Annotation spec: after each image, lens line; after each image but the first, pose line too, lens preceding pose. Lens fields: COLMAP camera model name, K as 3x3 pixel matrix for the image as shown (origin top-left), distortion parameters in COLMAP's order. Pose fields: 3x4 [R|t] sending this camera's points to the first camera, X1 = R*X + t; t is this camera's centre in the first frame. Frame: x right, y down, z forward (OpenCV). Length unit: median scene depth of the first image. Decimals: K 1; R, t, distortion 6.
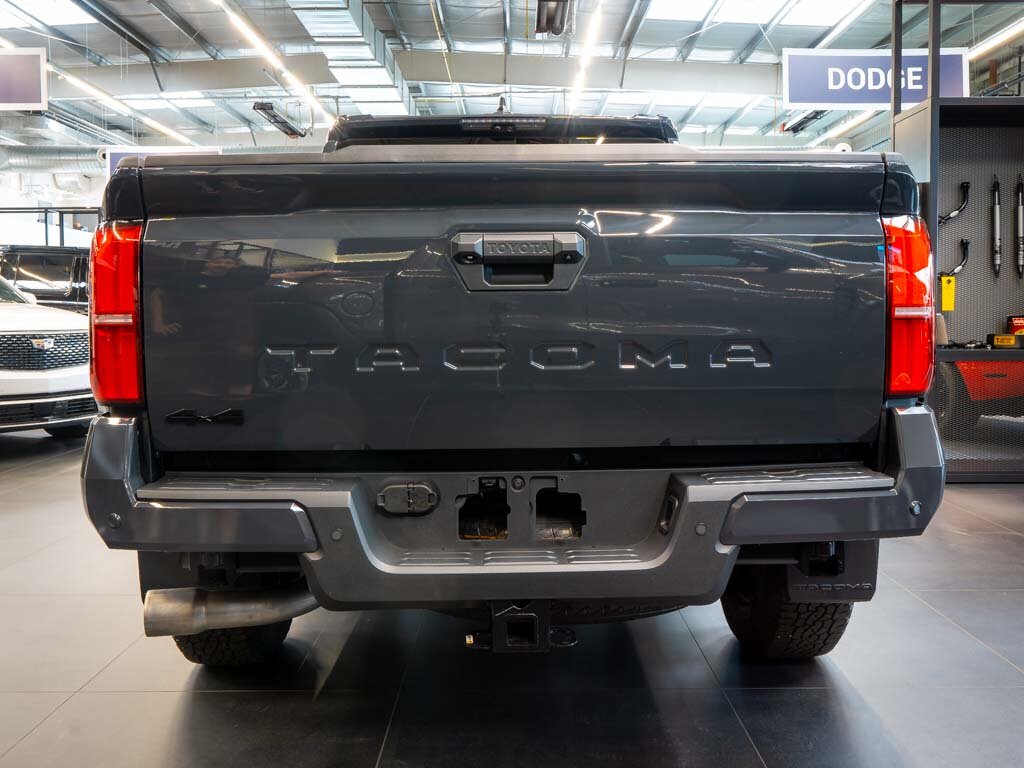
lens RADIAL K [[955.1, 0, 513.1], [0, 955.1, 344.3], [0, 0, 1]] dist [0.004141, -0.017082]
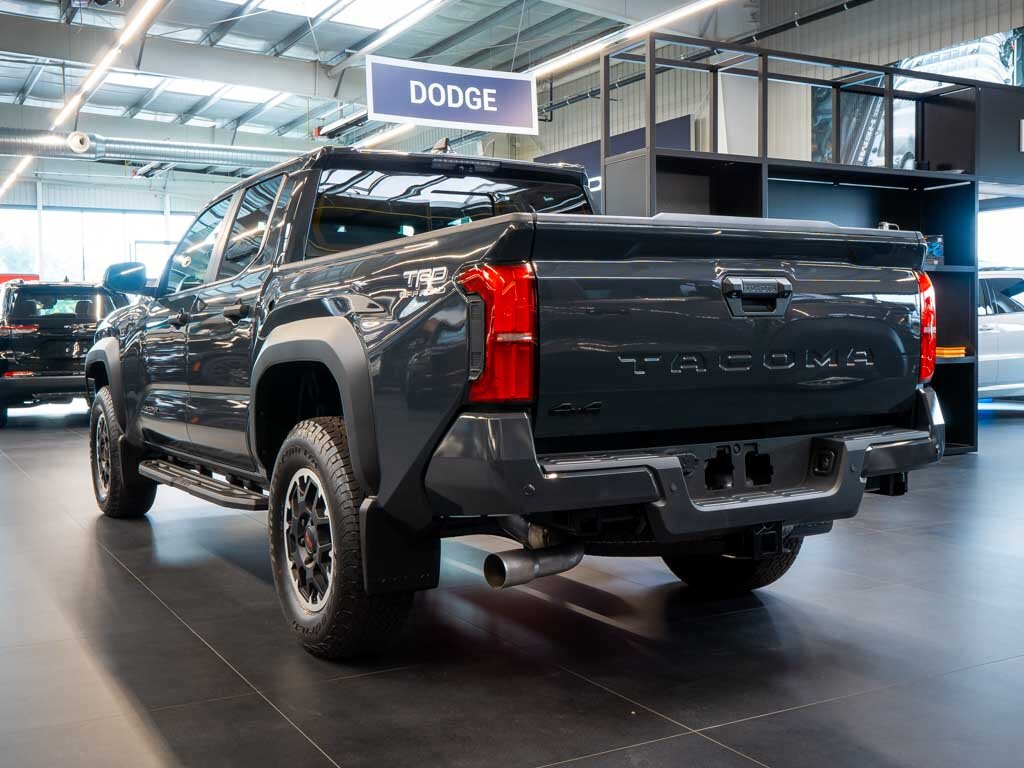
lens RADIAL K [[1127.7, 0, 512.0], [0, 1127.7, 384.0], [0, 0, 1]] dist [0.005221, 0.010063]
pose [[0.874134, -0.026090, 0.484983, -1.116650], [0.022100, 0.999659, 0.013944, 0.015241], [-0.485181, -0.001471, 0.874413, -0.329045]]
